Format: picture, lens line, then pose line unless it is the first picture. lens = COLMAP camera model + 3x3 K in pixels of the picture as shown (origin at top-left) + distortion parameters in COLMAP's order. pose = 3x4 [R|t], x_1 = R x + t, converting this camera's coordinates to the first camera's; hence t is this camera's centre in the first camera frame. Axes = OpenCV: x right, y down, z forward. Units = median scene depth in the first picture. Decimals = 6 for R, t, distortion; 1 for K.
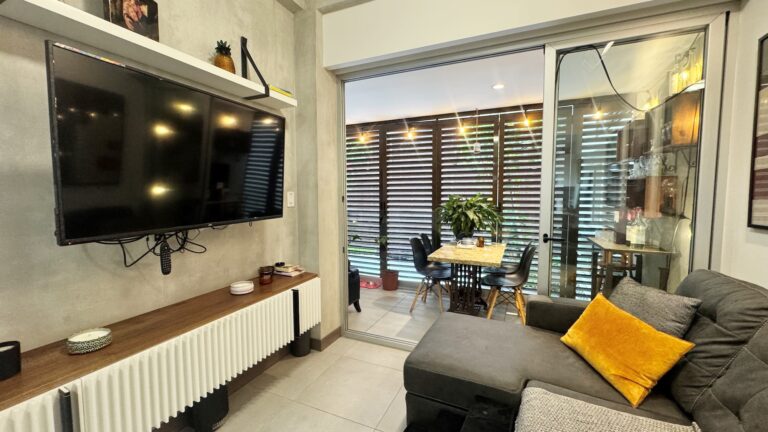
lens RADIAL K [[307.1, 0, 381.4], [0, 307.1, 213.5], [0, 0, 1]] dist [-0.002586, 0.000403]
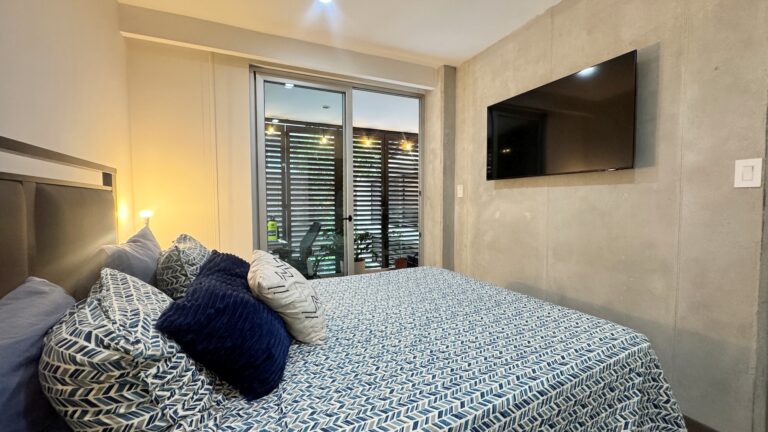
lens RADIAL K [[307.1, 0, 383.0], [0, 307.1, 213.0], [0, 0, 1]] dist [-0.002586, 0.000403]
pose [[0.632668, -0.037574, 0.773511, -0.866432], [0.055167, 0.998471, 0.003379, 0.003746], [-0.772455, 0.040534, 0.633774, 0.277804]]
